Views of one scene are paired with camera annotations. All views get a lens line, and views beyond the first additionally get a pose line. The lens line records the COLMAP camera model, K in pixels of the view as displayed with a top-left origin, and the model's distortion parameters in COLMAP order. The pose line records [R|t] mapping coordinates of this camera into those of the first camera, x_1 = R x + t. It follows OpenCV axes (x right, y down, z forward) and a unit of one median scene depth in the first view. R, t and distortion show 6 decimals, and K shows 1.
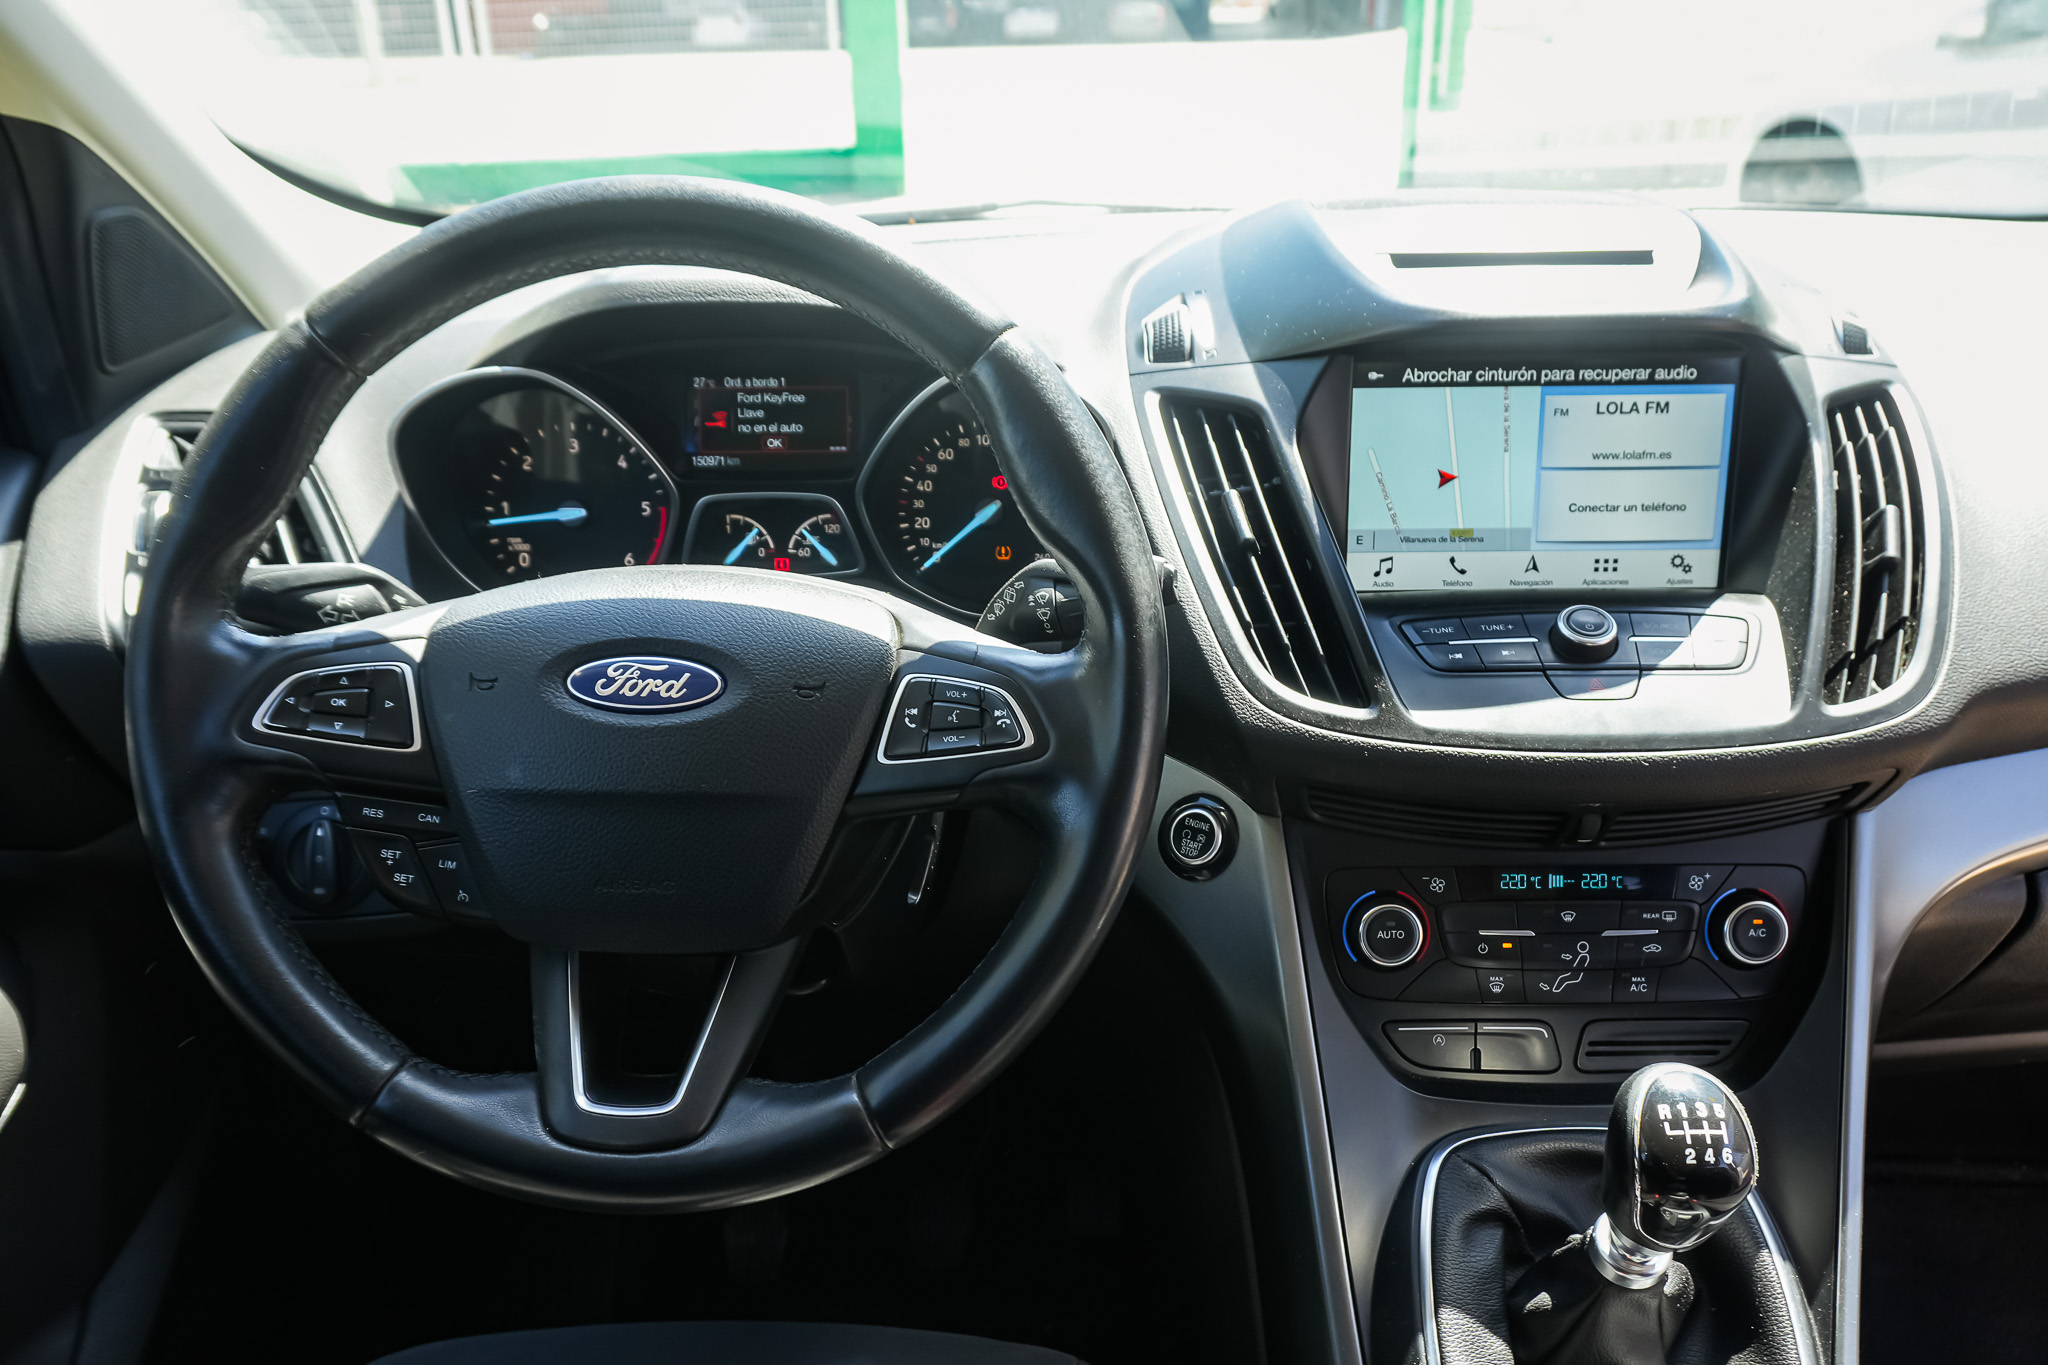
lens RADIAL K [[1672.8, 0, 1038.0], [0, 1672.8, 737.6], [0, 0, 1]] dist [0.004090, 0.012409]
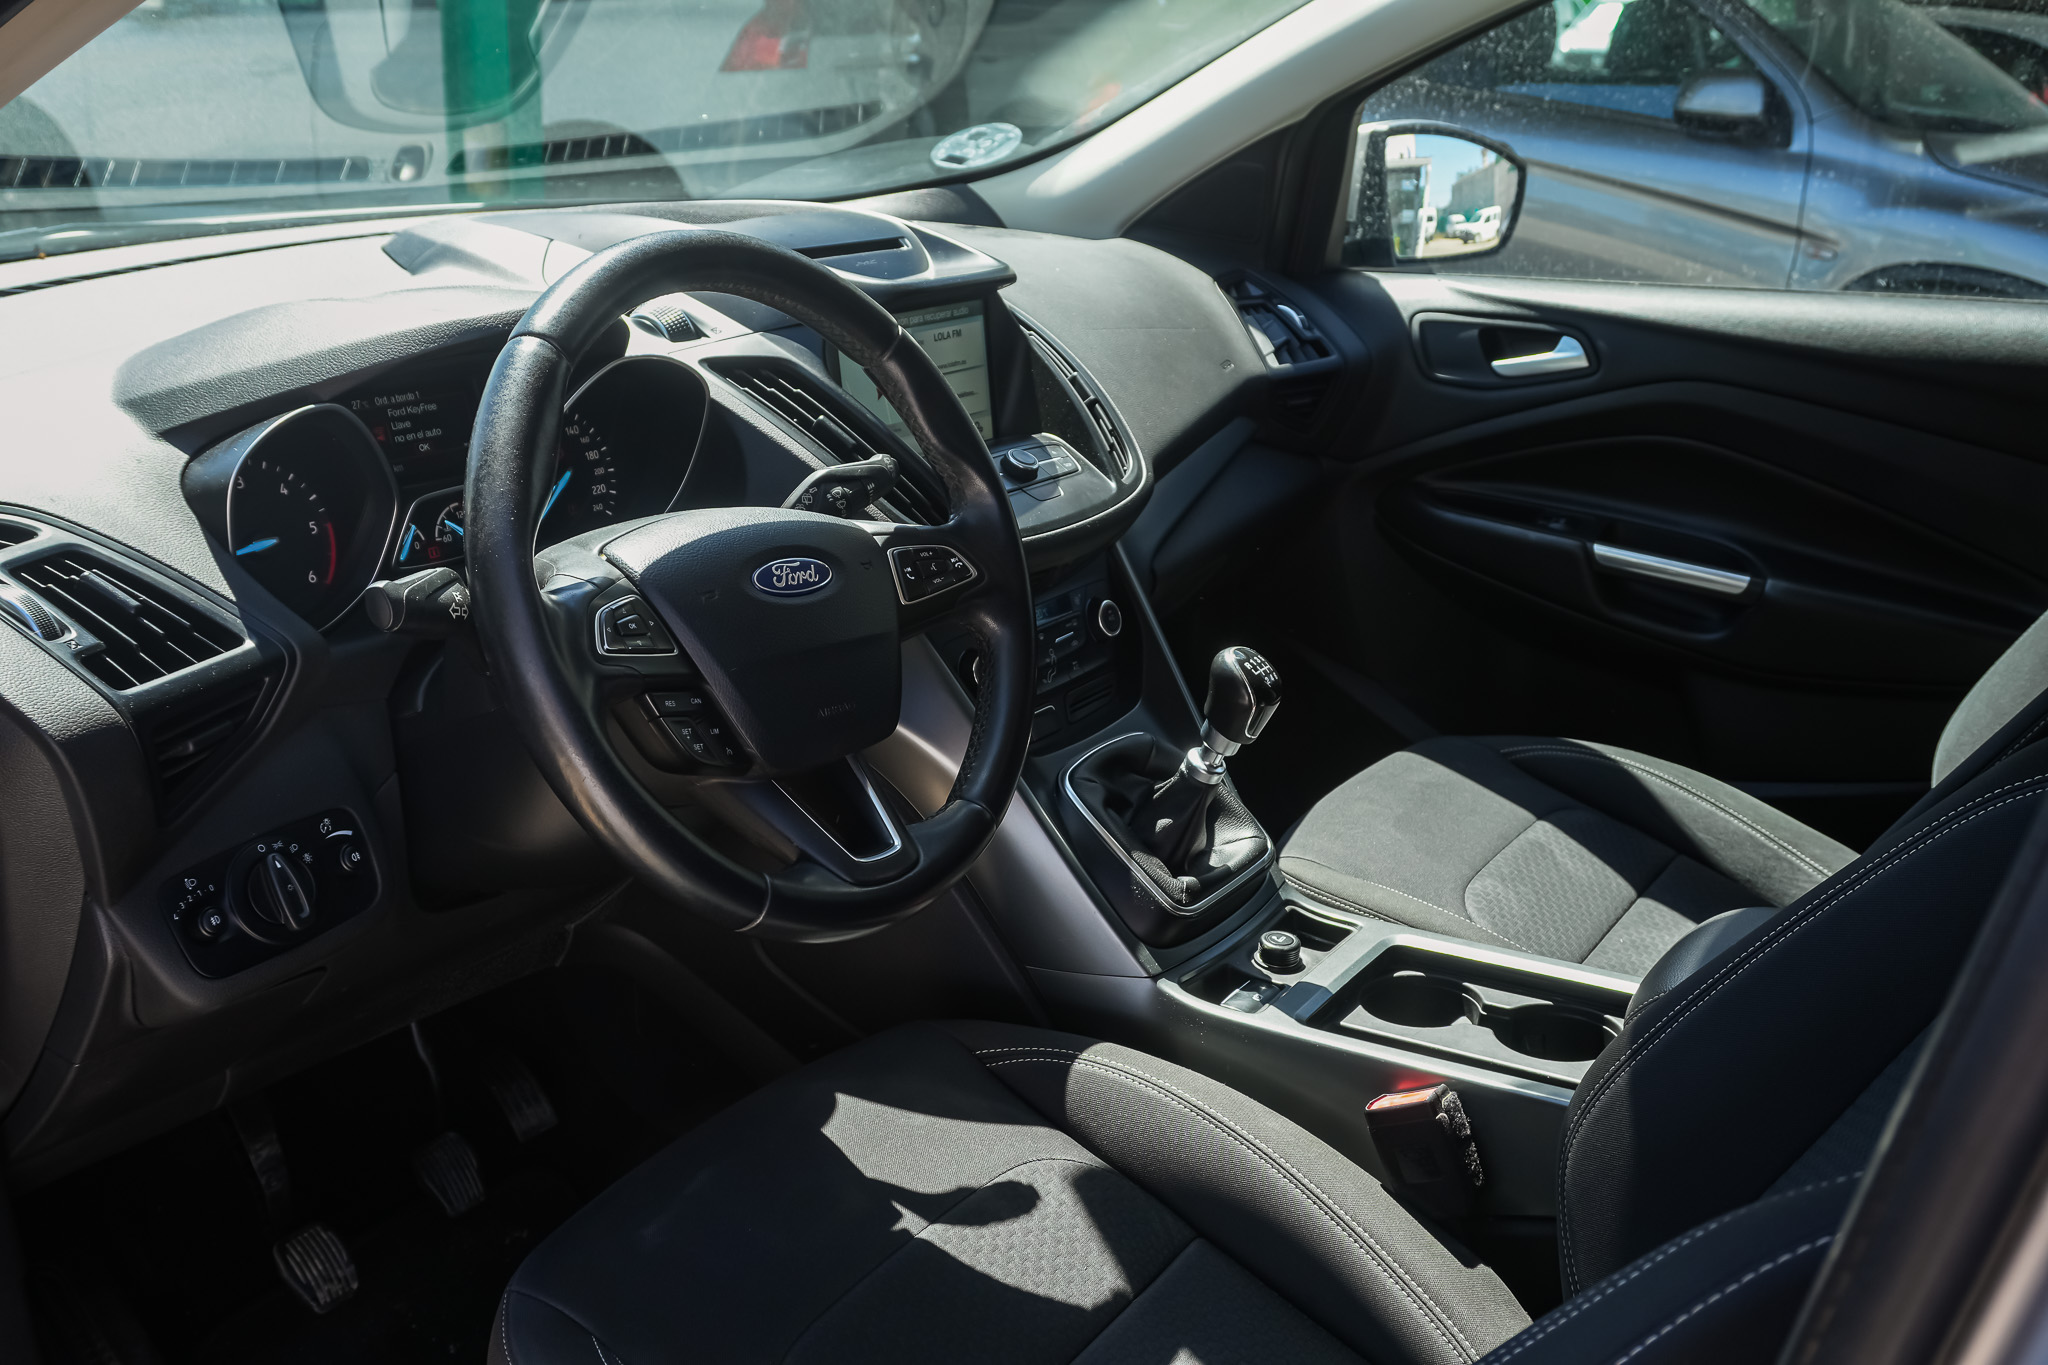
lens RADIAL K [[1877.1, 0, 1029.0], [0, 1877.1, 661.0], [0, 0, 1]] dist [-0.008137, 0.000000]
pose [[0.555802, -0.238984, 0.796223, -1.156564], [0.280413, 0.955550, 0.091064, -0.042625], [-0.782594, 0.172658, 0.598111, -0.083223]]
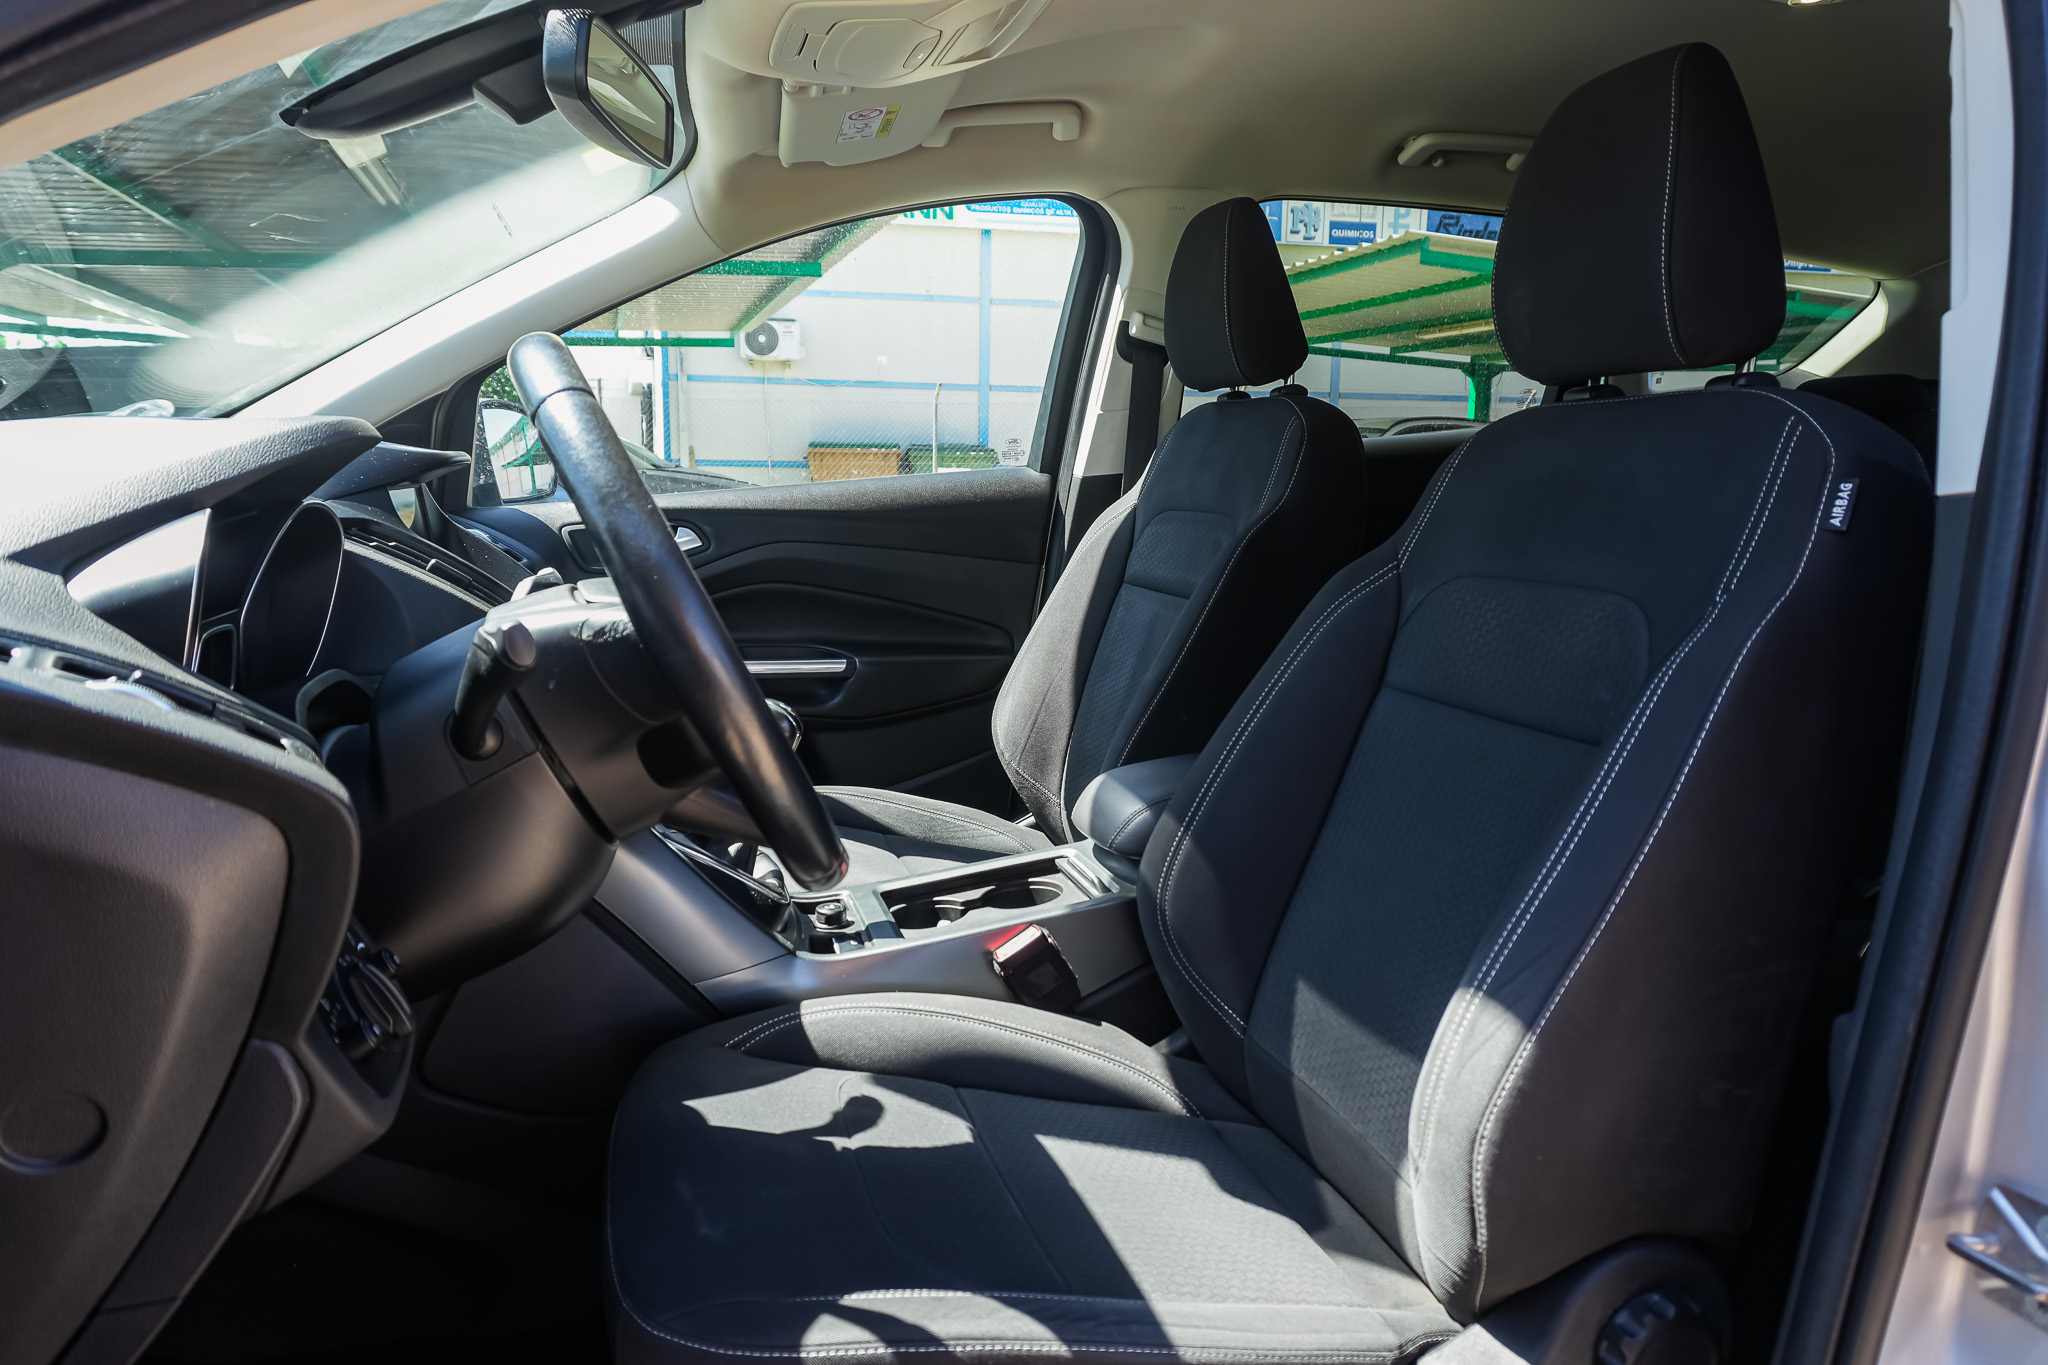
lens RADIAL K [[1392.5, 0, 1011.1], [0, 1392.5, 663.2], [0, 0, 1]] dist [-0.001349, 0.007134]
pose [[-0.289534, -0.117283, 0.949955, -1.375561], [0.386659, 0.893552, 0.228168, -0.151521], [-0.875594, 0.433371, -0.213365, 0.853359]]
